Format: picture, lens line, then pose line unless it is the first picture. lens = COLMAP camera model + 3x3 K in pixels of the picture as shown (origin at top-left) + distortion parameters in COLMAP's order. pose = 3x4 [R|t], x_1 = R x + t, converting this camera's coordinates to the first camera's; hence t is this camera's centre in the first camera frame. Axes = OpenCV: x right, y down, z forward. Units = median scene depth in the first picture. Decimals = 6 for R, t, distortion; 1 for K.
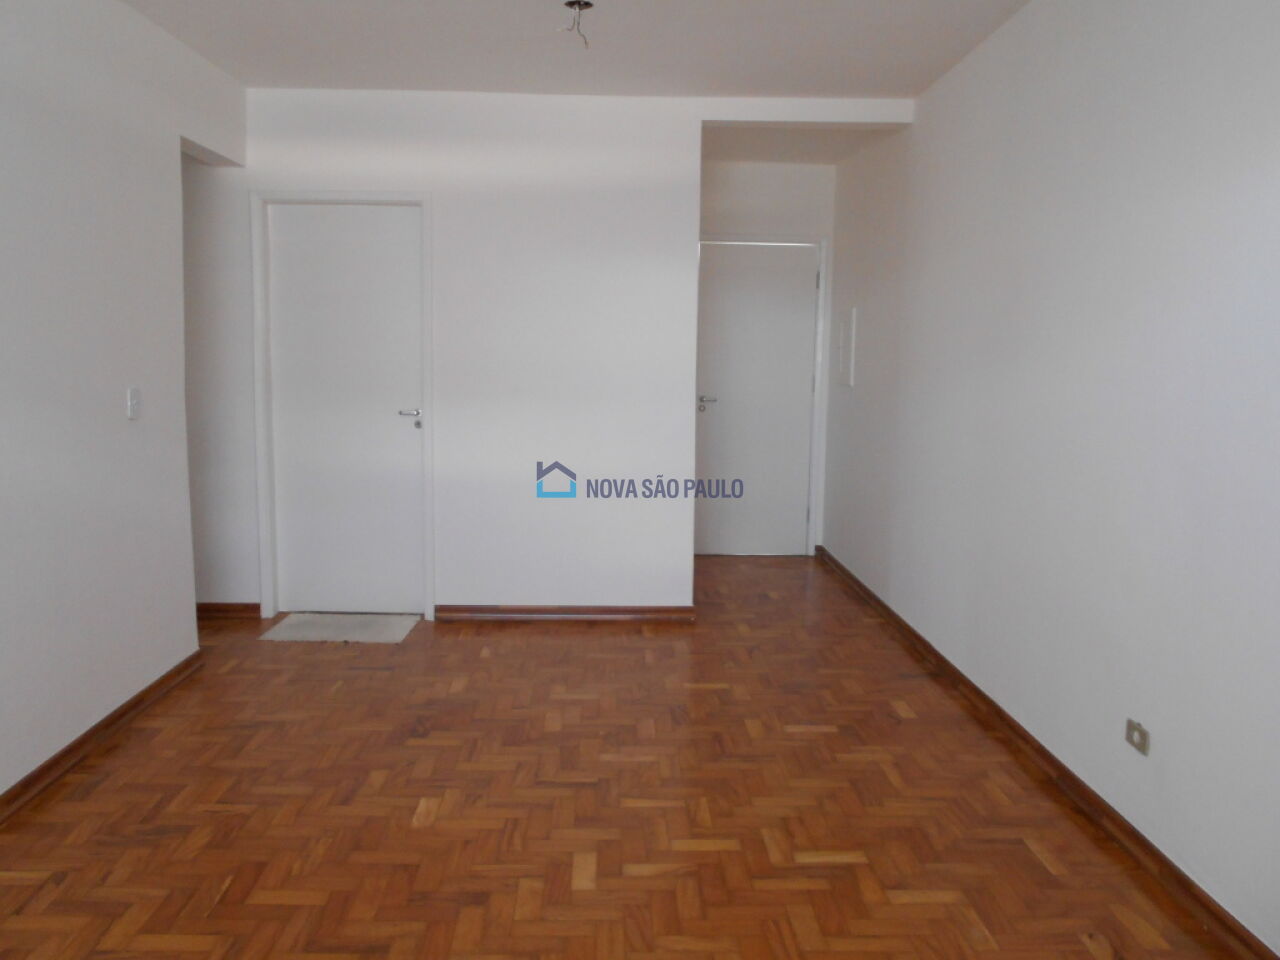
lens RADIAL K [[1013.4, 0, 639.1], [0, 1013.4, 479.3], [0, 0, 1]] dist [-0.031814, 0.061175]
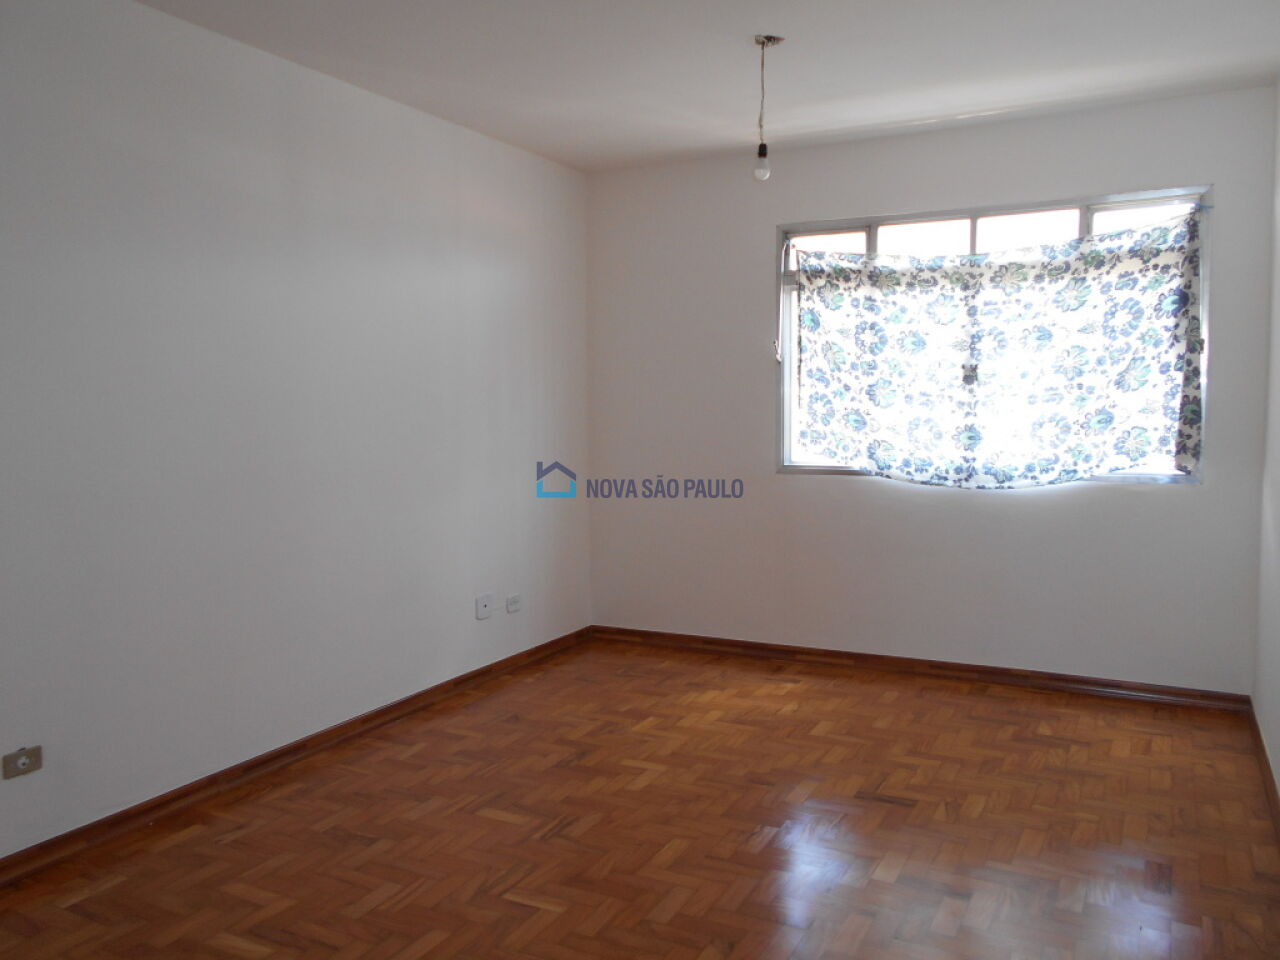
lens RADIAL K [[1013.4, 0, 639.8], [0, 1013.4, 479.8], [0, 0, 1]] dist [-0.031814, 0.061175]
pose [[-0.876528, -0.034067, 0.480144, -0.569930], [0.066124, 0.979514, 0.190212, -0.190677], [-0.476787, 0.198475, -0.856319, 1.588968]]
